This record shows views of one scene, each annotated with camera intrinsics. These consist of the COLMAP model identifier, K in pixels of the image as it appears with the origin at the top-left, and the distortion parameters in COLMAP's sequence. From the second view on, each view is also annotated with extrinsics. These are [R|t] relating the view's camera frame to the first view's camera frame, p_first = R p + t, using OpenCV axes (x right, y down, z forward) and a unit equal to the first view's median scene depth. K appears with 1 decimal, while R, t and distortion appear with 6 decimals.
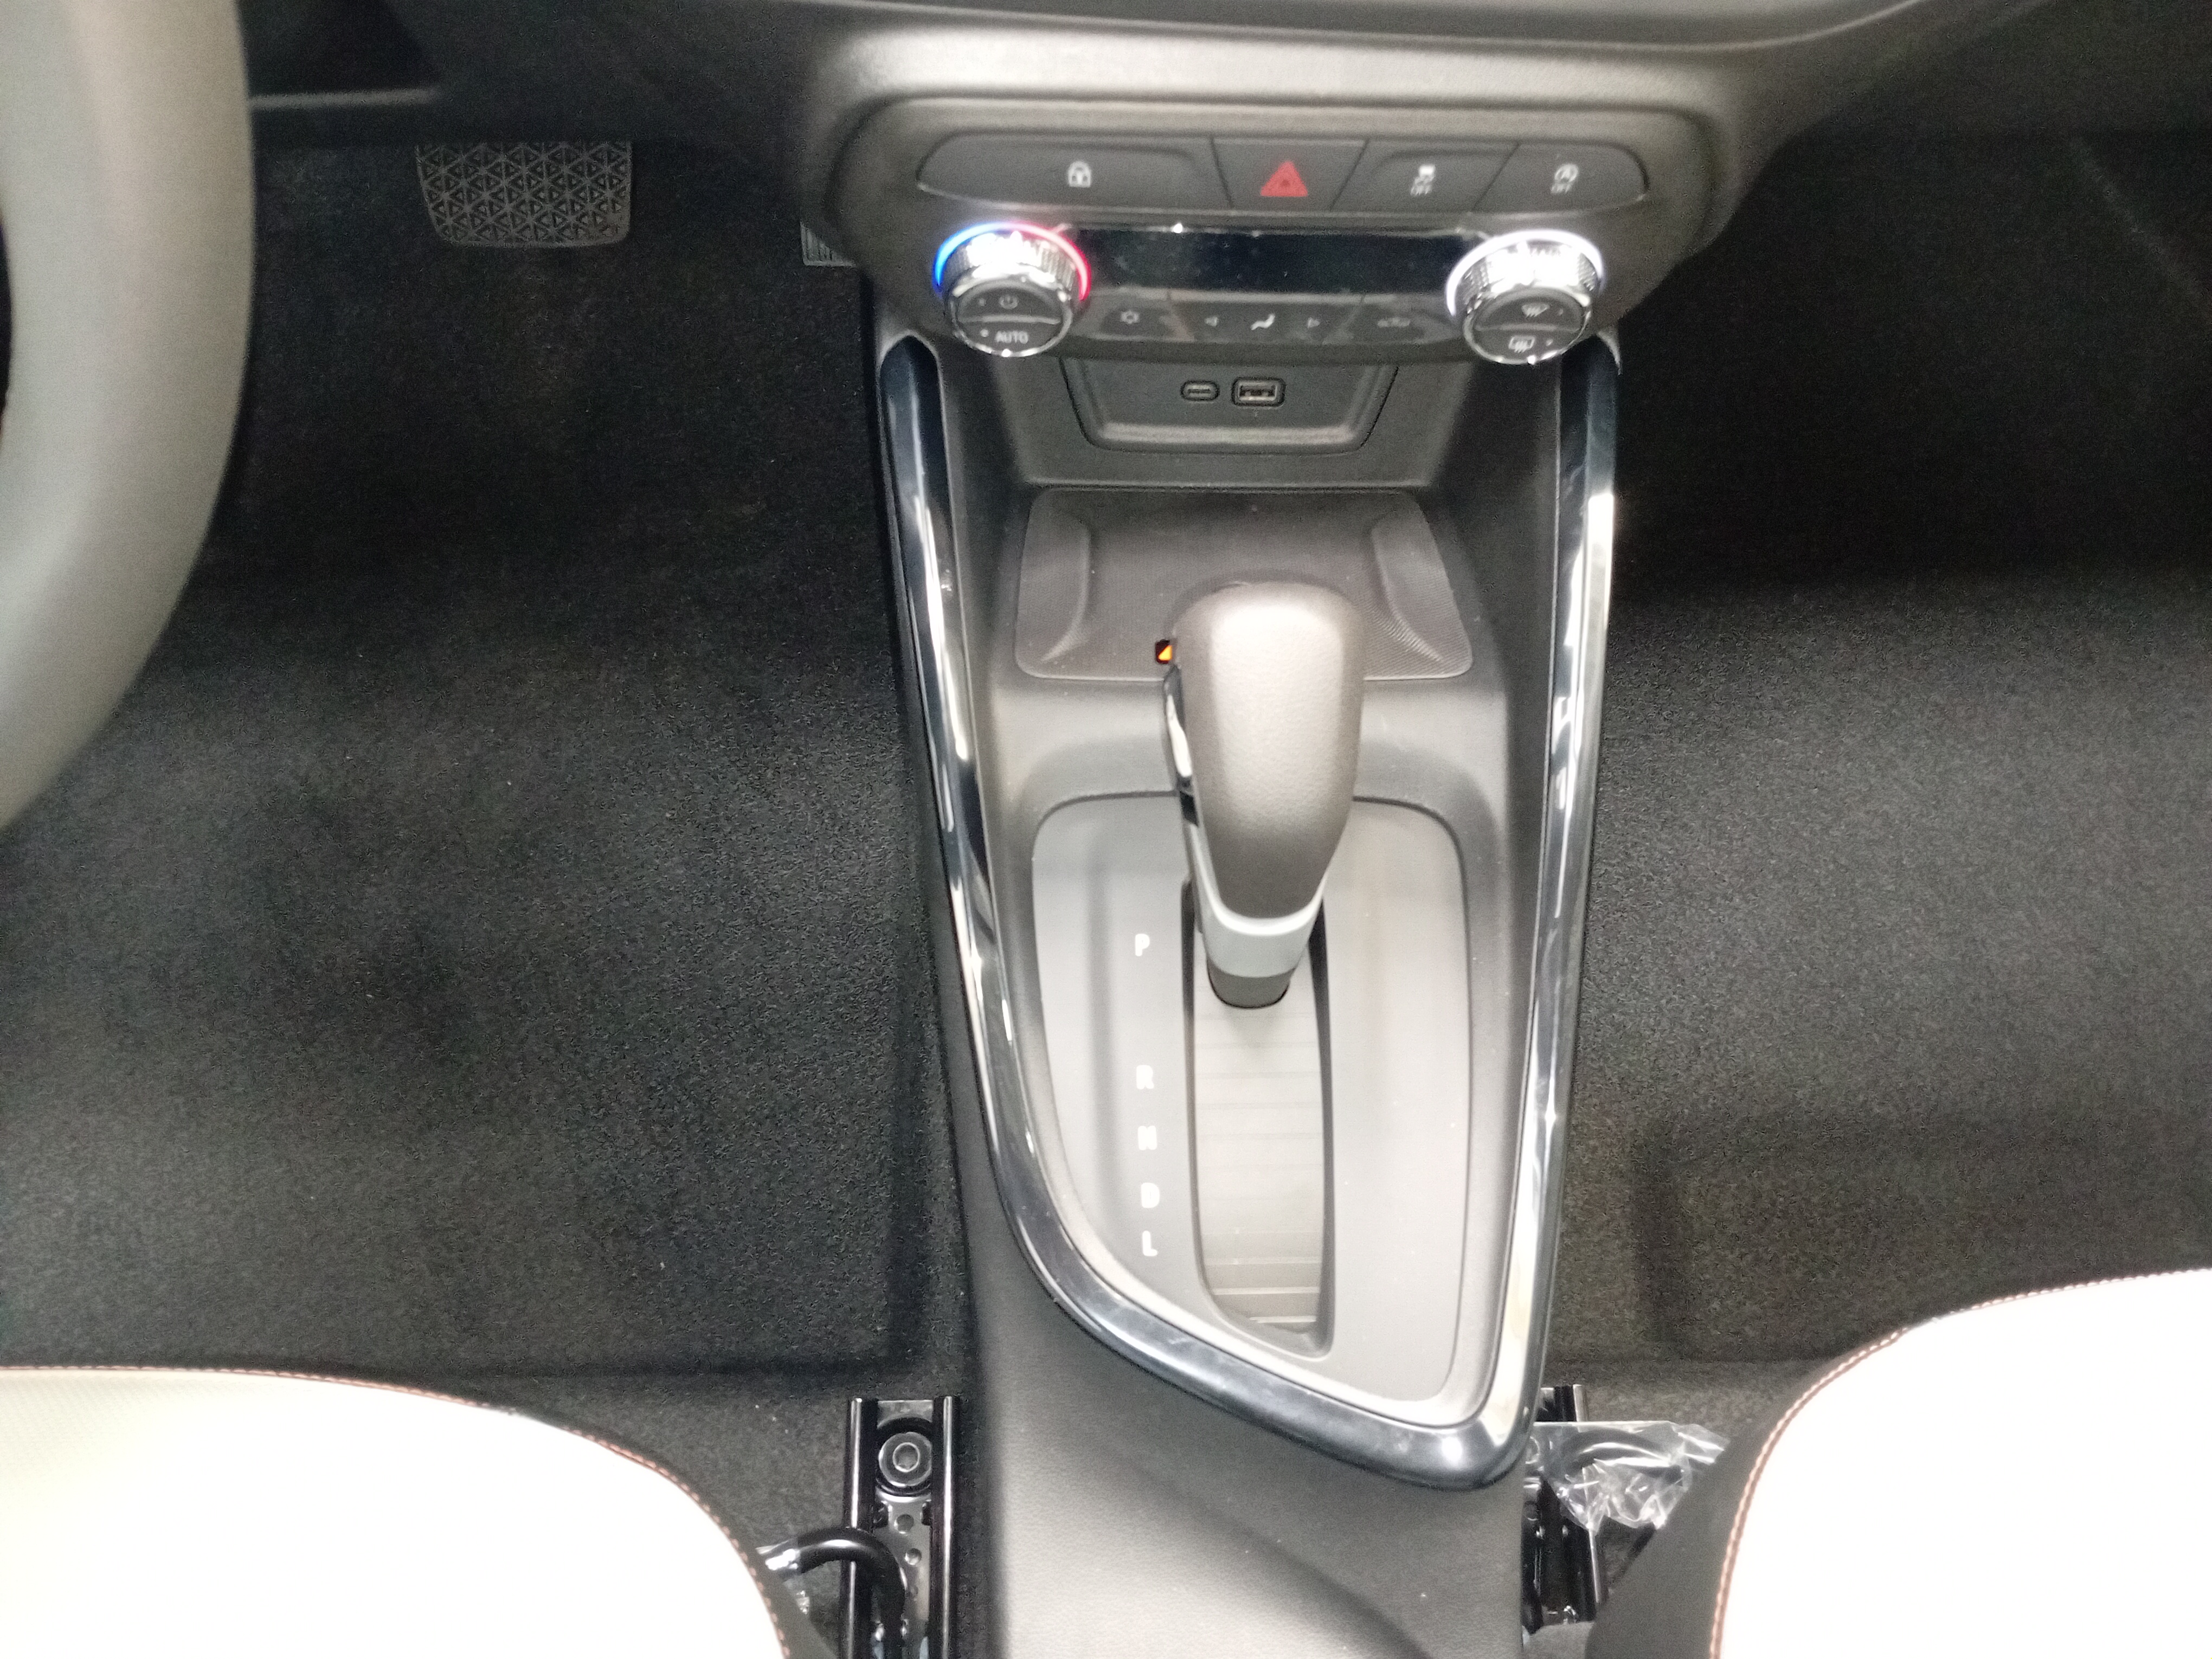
lens RADIAL K [[1670.5, 0, 1106.0], [0, 1670.5, 829.5], [0, 0, 1]] dist [0.104560, -0.246650]
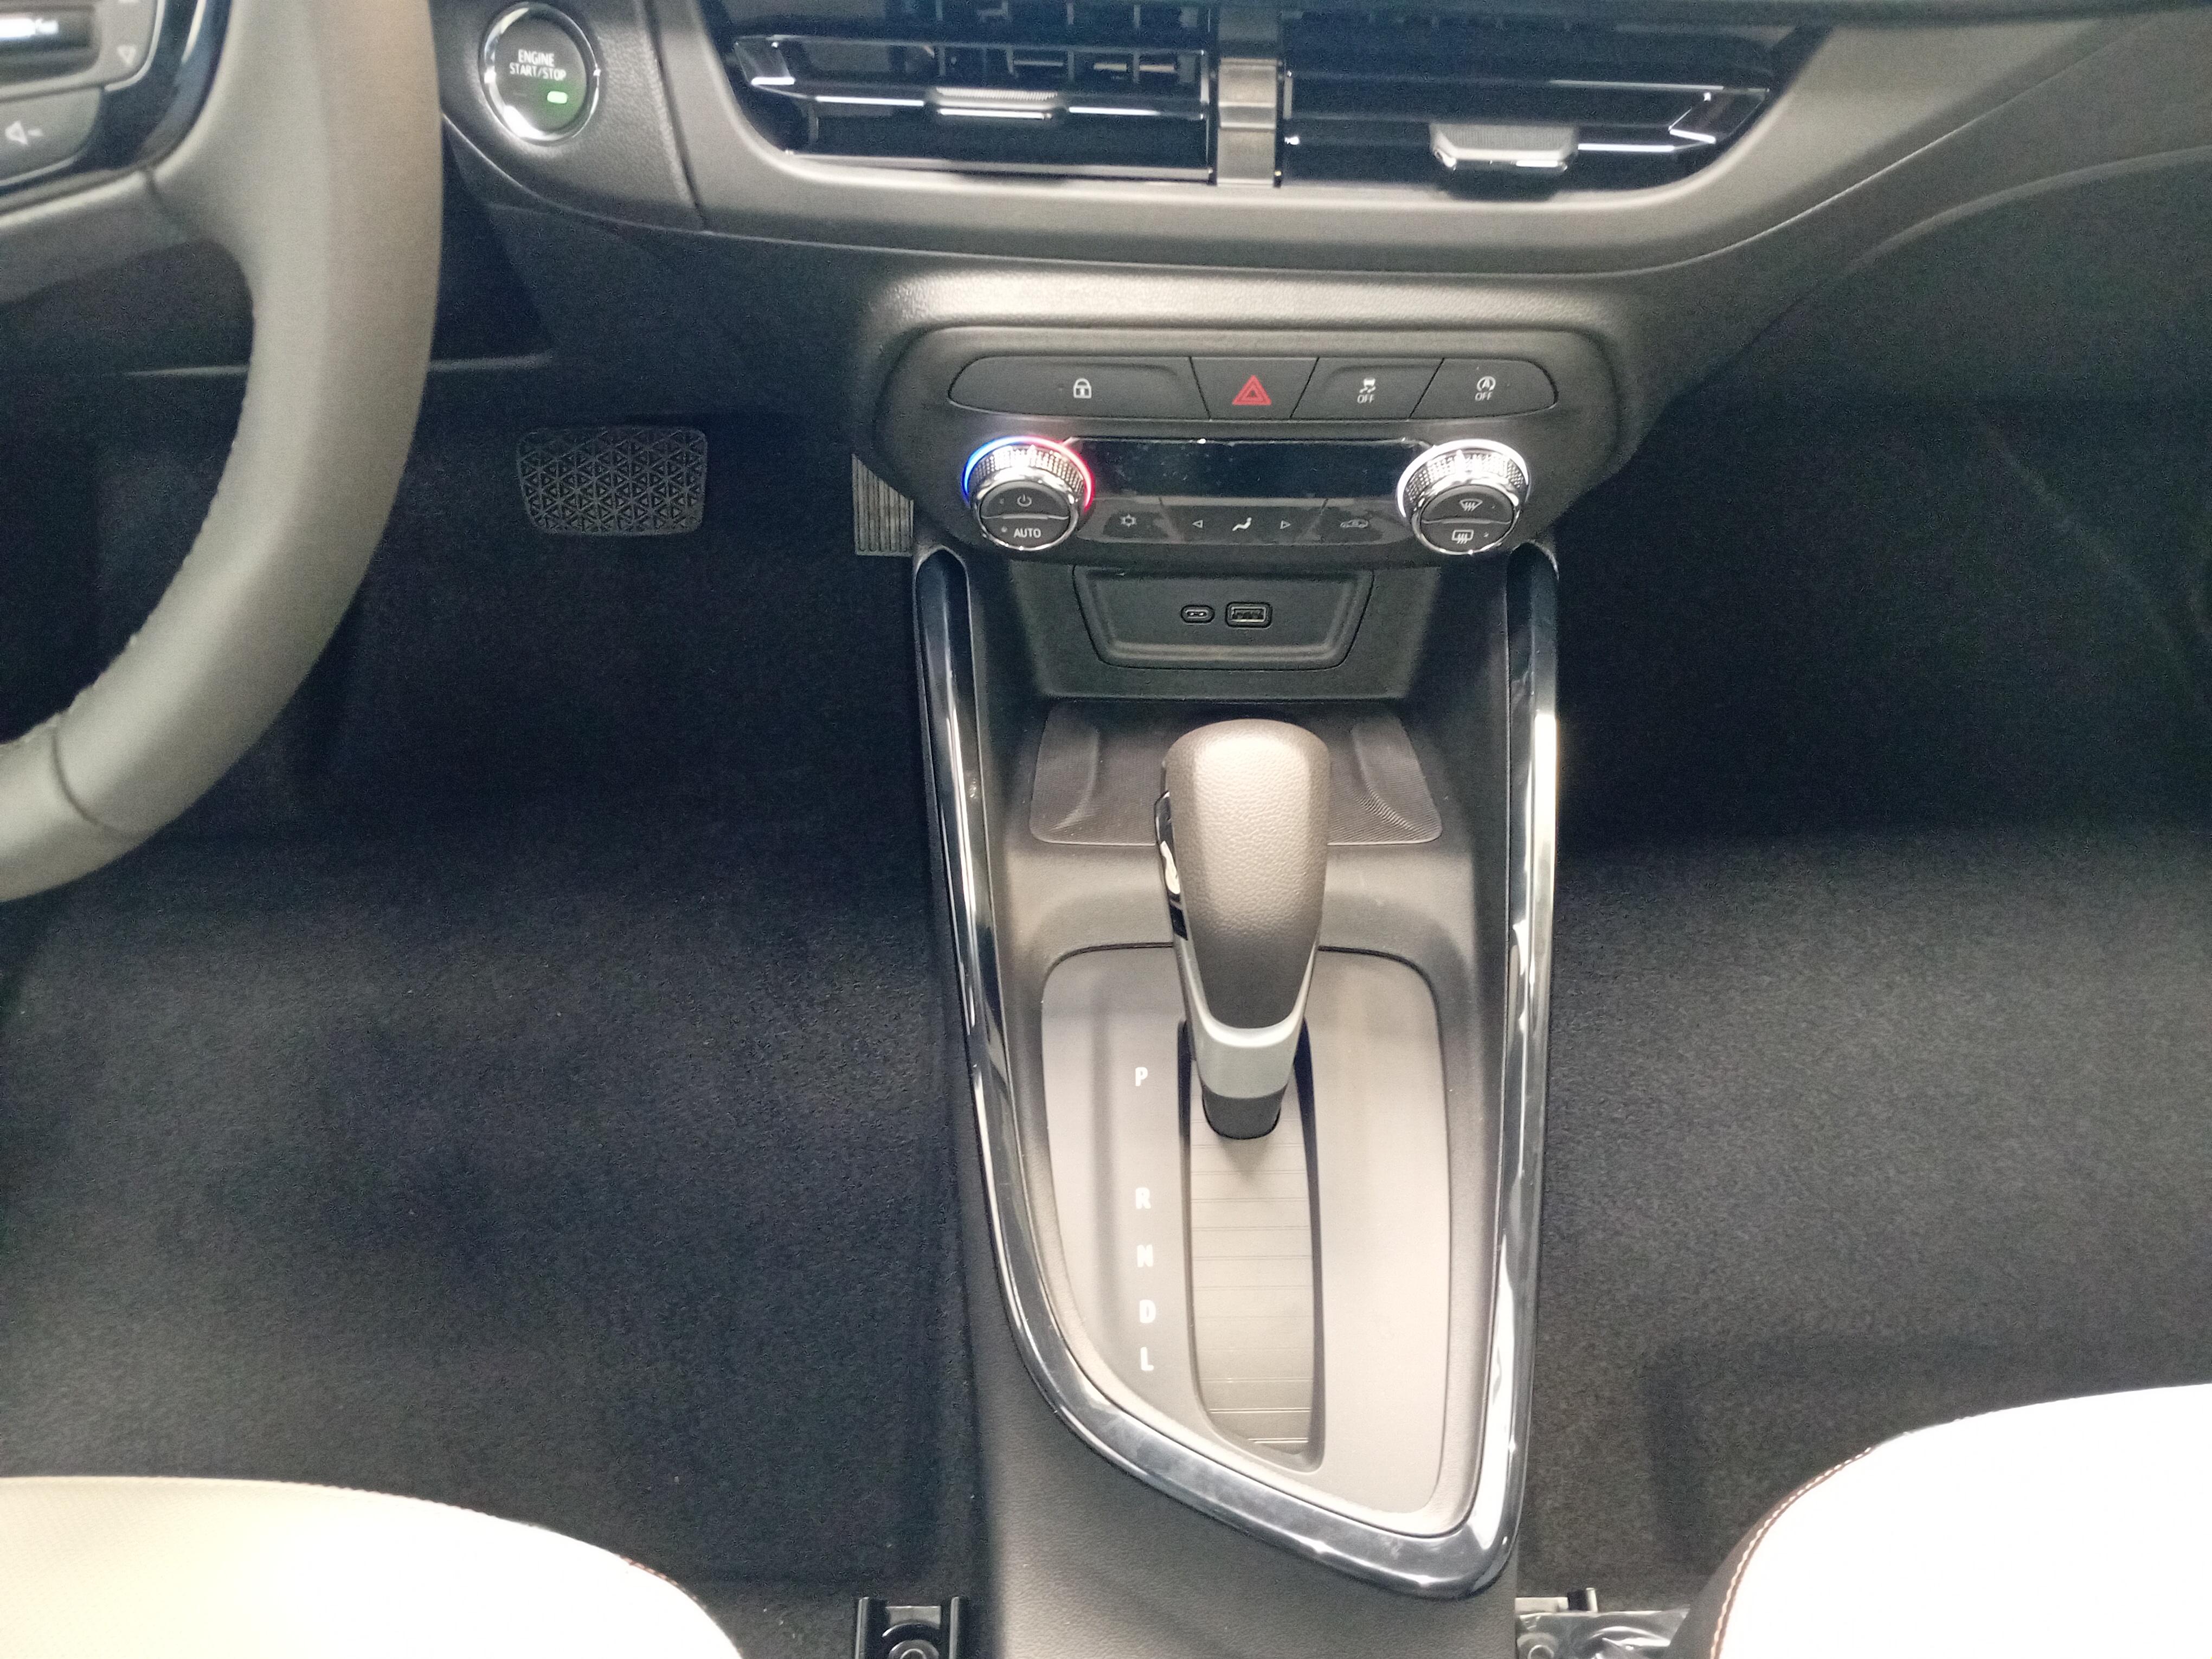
lens RADIAL K [[1670.5, 0, 1106.0], [0, 1670.5, 829.5], [0, 0, 1]] dist [0.104560, -0.246650]
pose [[0.999756, 0.001054, -0.022063, 0.021737], [-0.005612, 0.978207, -0.207555, 0.132087], [0.021364, 0.207629, 0.977974, -0.087553]]
